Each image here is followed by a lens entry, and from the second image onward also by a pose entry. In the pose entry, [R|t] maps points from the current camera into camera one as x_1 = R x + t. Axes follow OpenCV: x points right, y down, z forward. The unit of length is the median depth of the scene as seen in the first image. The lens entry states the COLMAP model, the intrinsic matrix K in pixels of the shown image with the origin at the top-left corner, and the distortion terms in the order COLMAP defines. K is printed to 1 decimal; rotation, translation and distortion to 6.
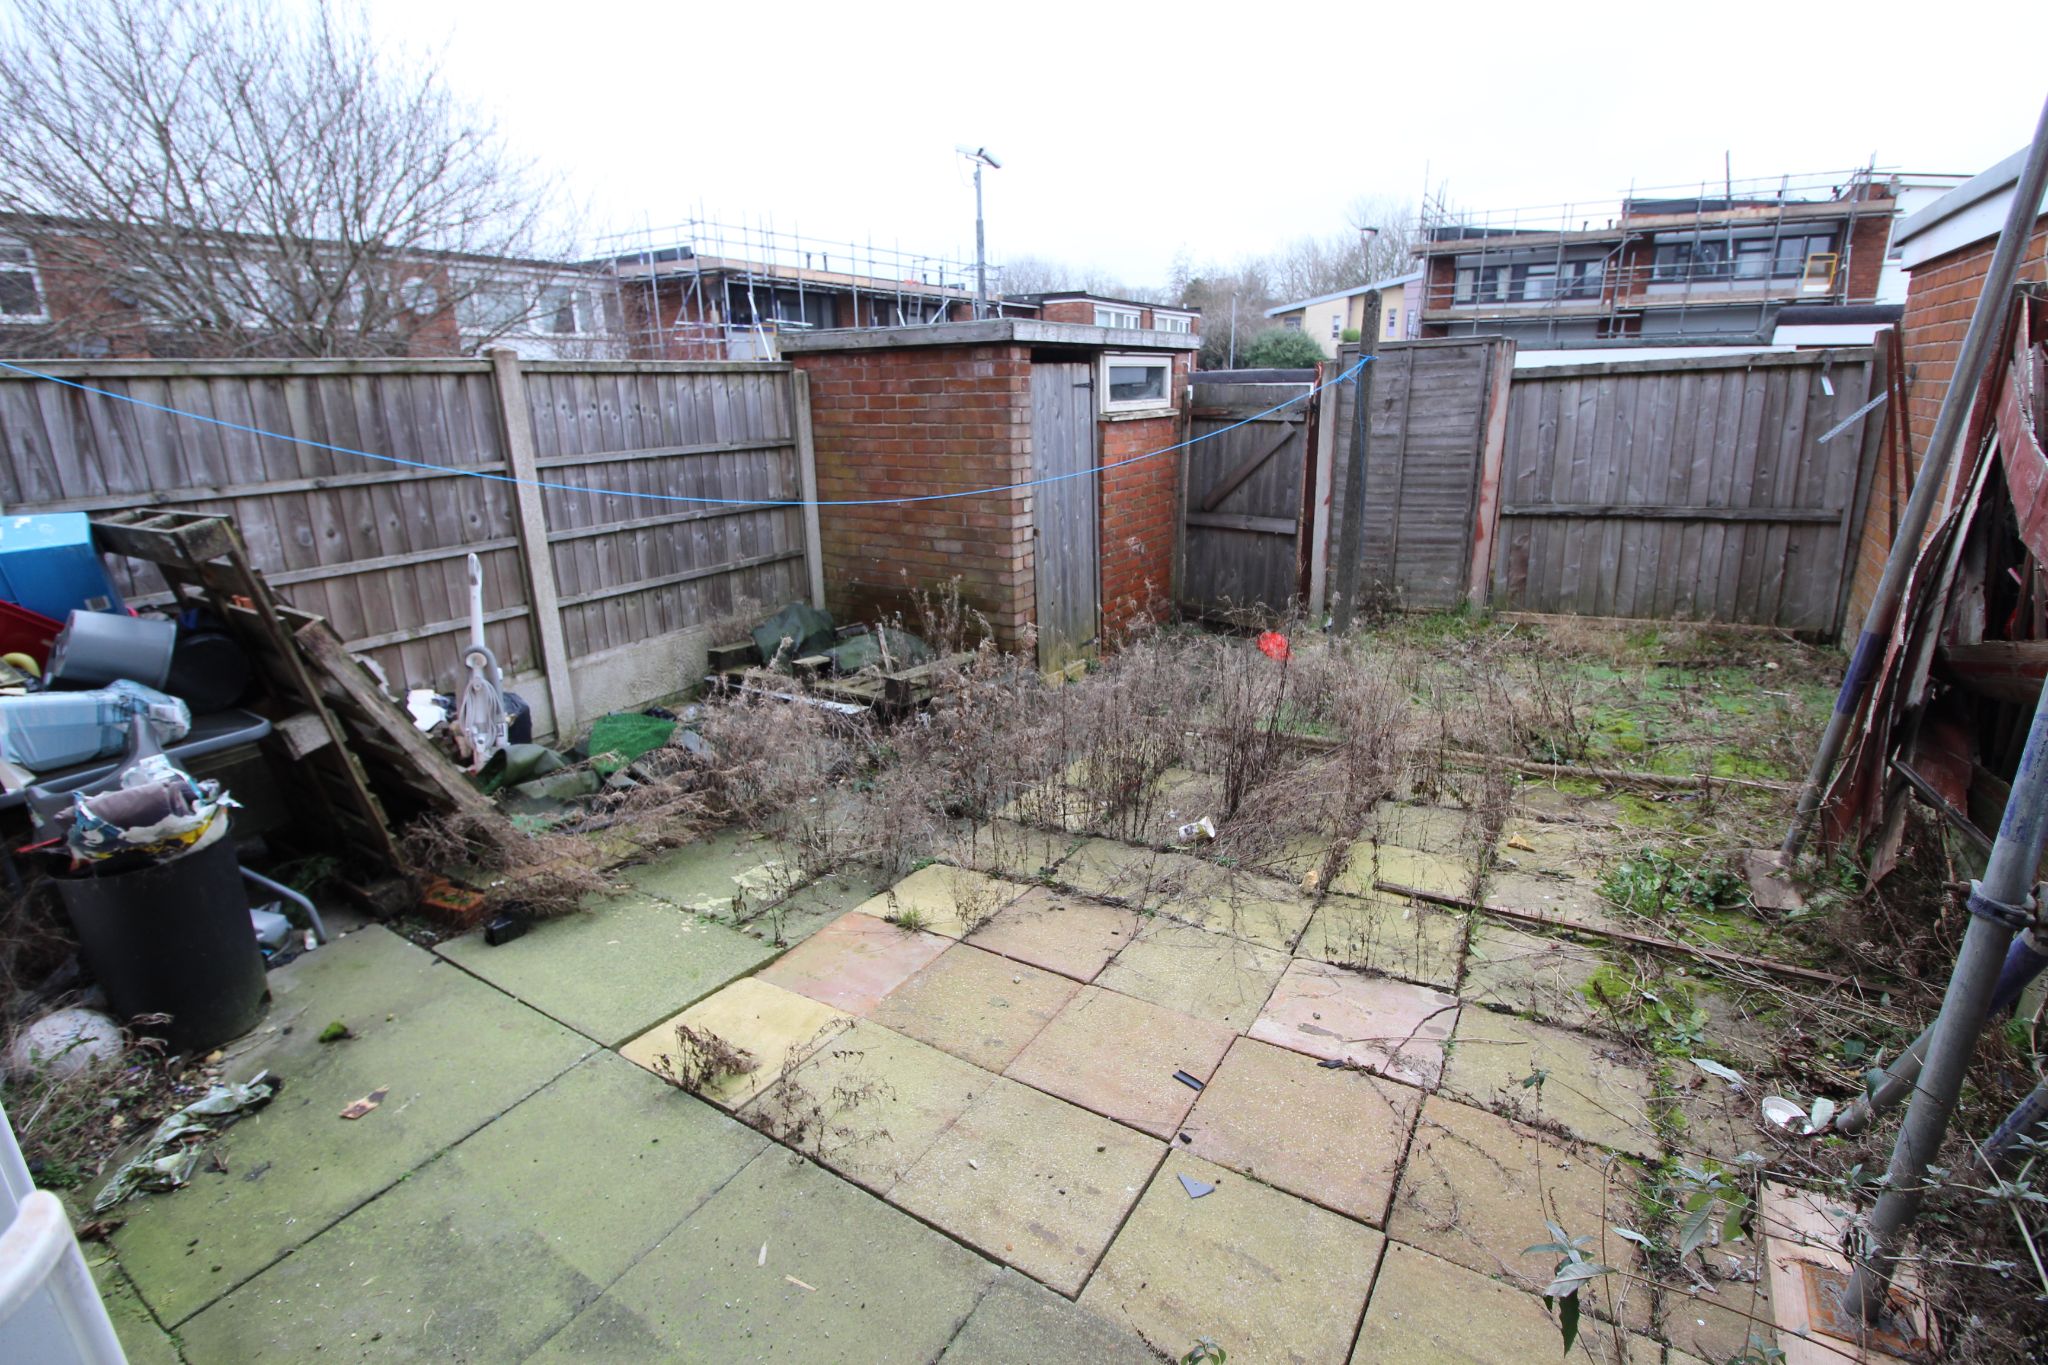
lens RADIAL K [[949.0, 0, 1015.6], [0, 949.0, 667.4], [0, 0, 1]] dist [-0.011031, -0.006689]
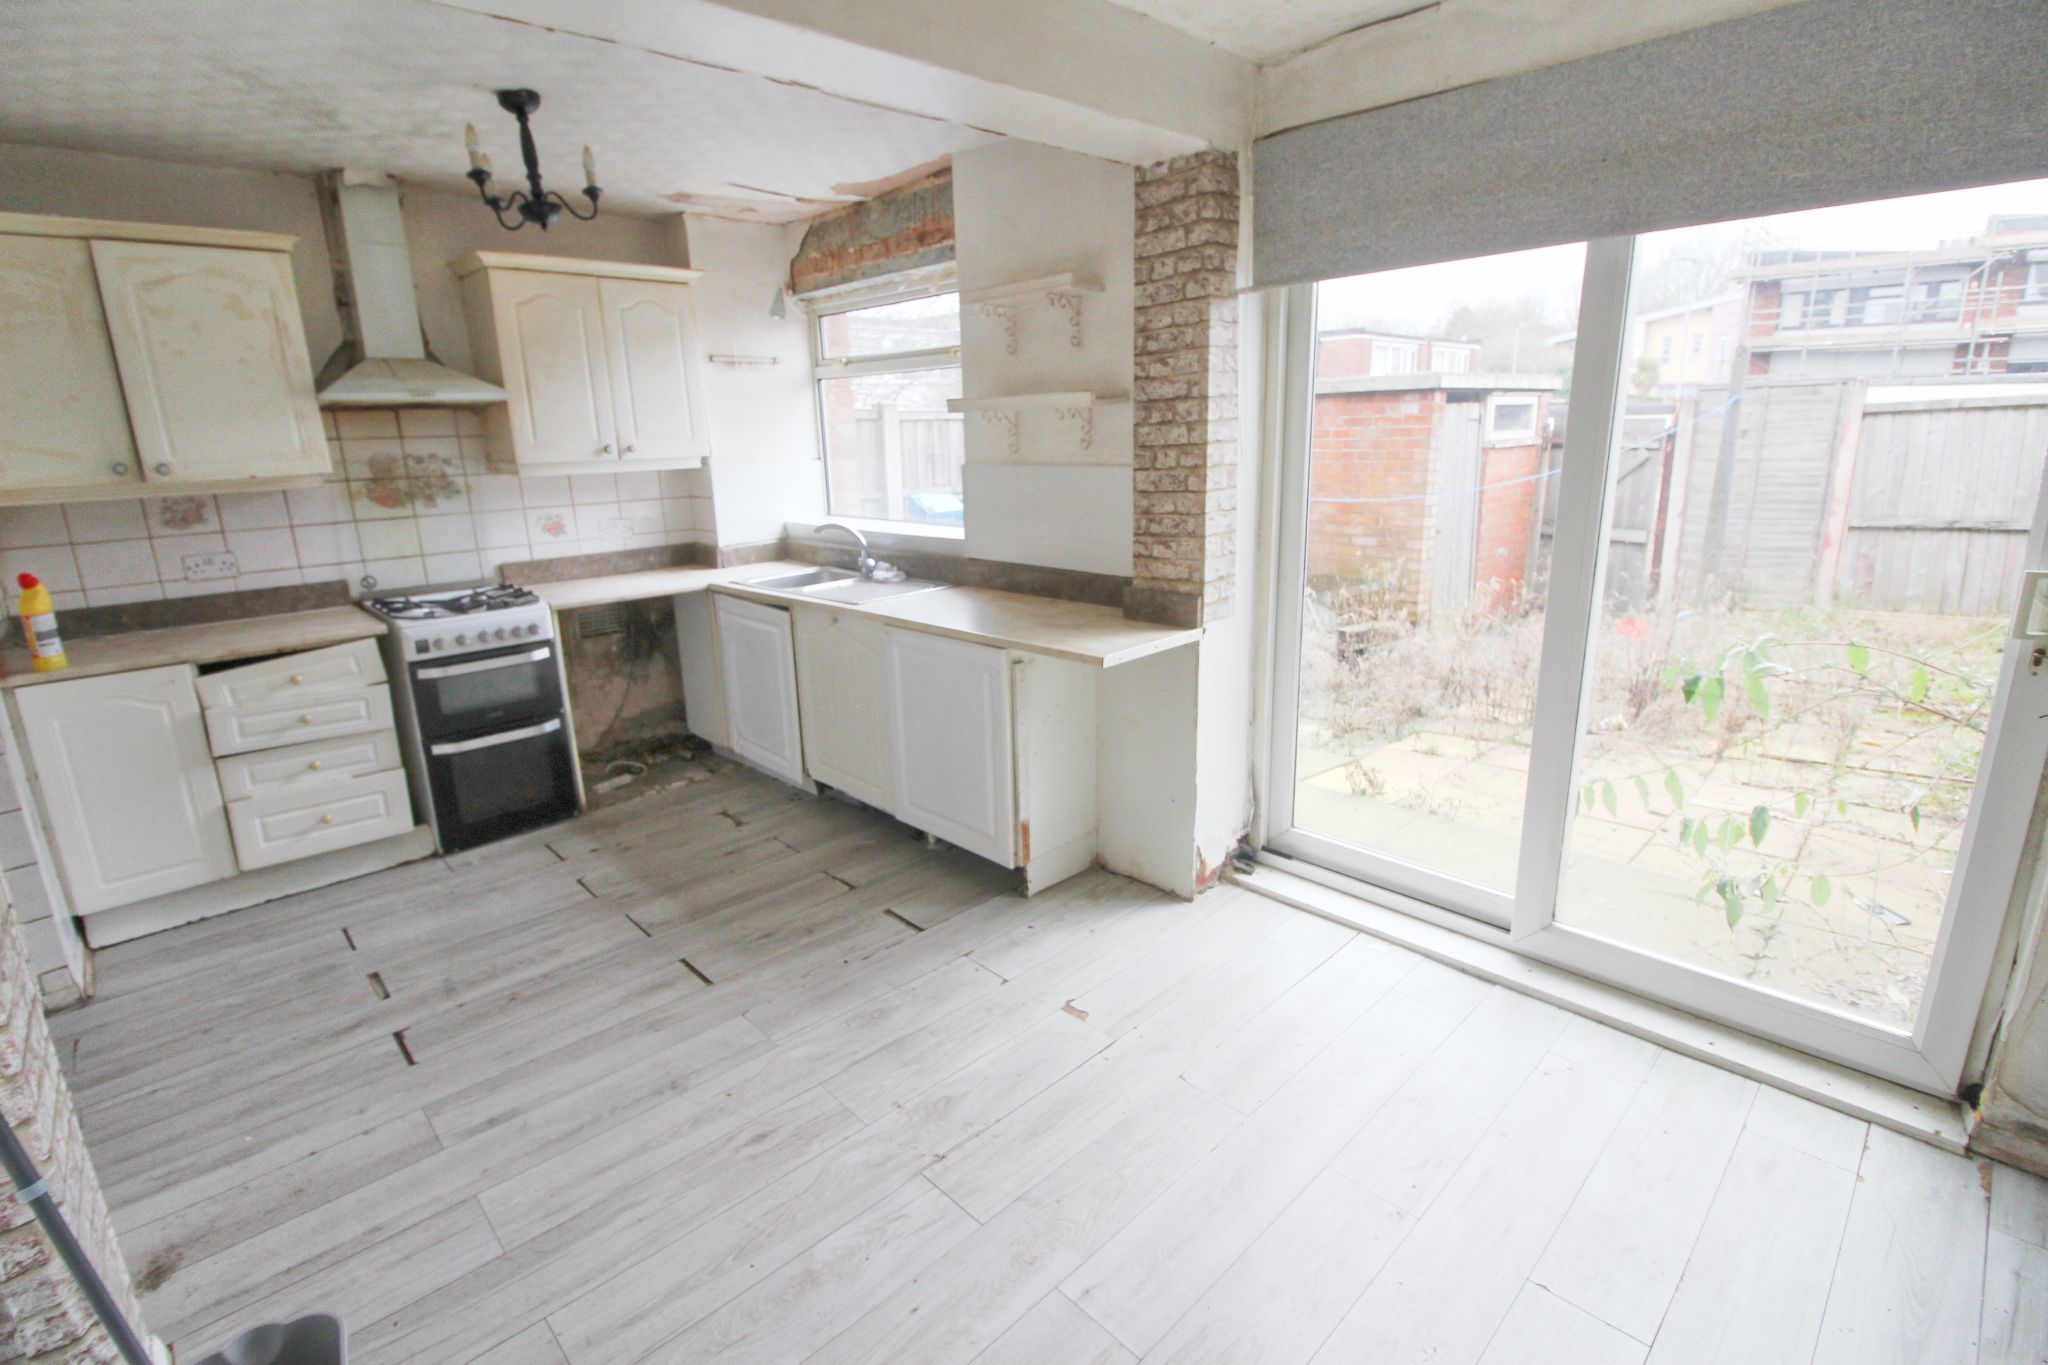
lens RADIAL K [[949.0, 0, 1015.5], [0, 949.0, 669.5], [0, 0, 1]] dist [-0.011031, -0.006689]
pose [[0.971672, 0.050014, -0.230979, -0.211558], [-0.057361, 0.998036, -0.025196, 0.102371], [0.229266, 0.037732, 0.972632, -0.355330]]
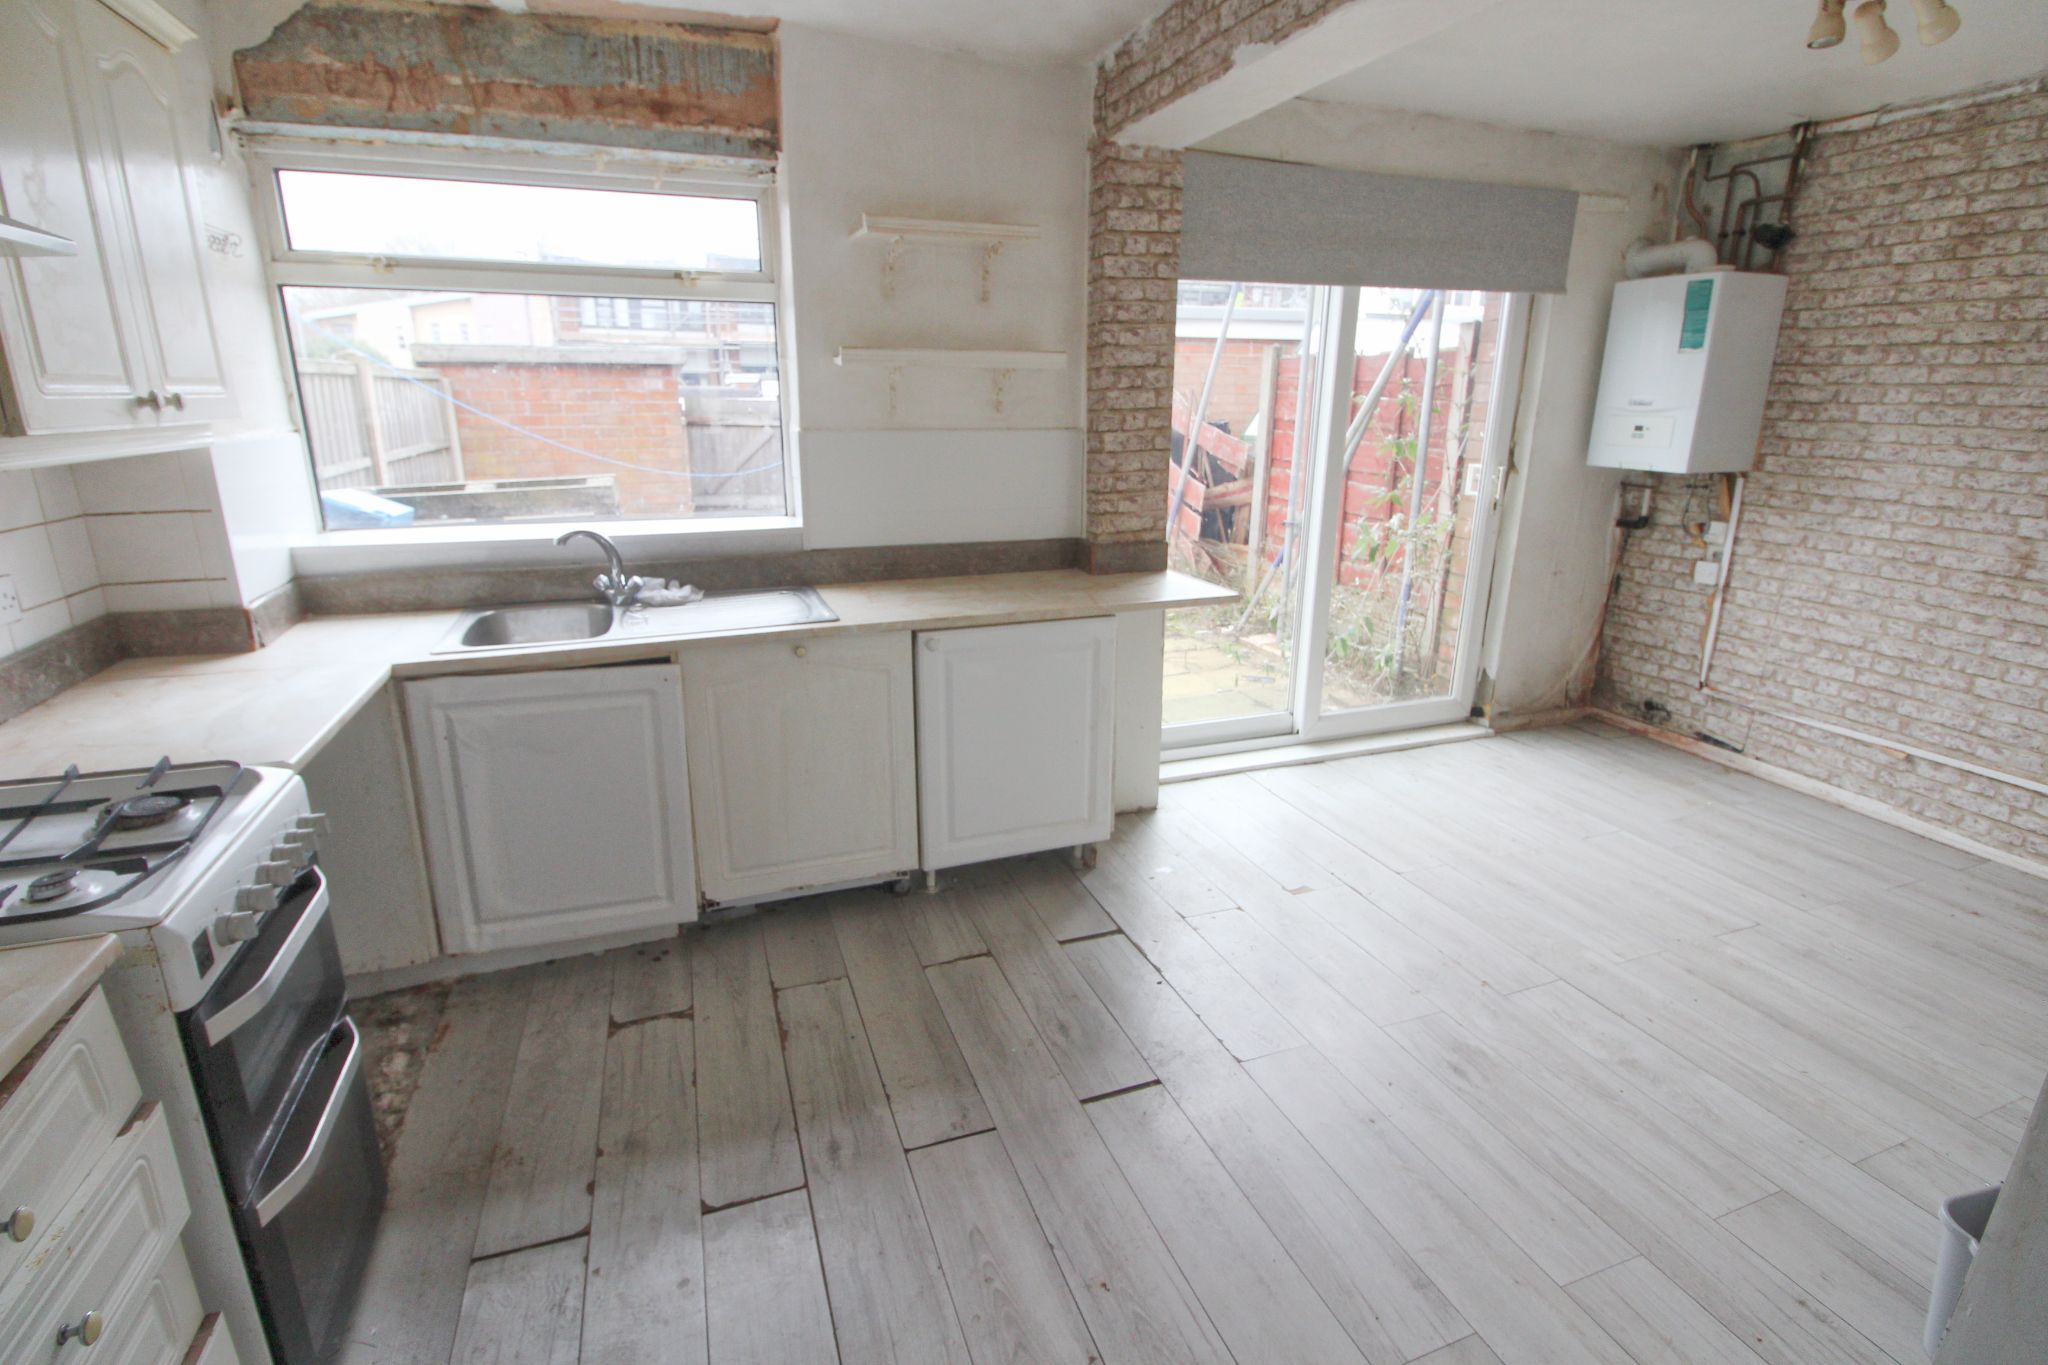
lens RADIAL K [[949.0, 0, 1020.0], [0, 949.0, 672.9], [0, 0, 1]] dist [-0.011031, -0.006689]
pose [[0.604985, -0.200760, 0.770512, -0.700335], [0.209818, 0.973685, 0.088954, 0.058347], [-0.768095, 0.107851, 0.631188, -0.155825]]
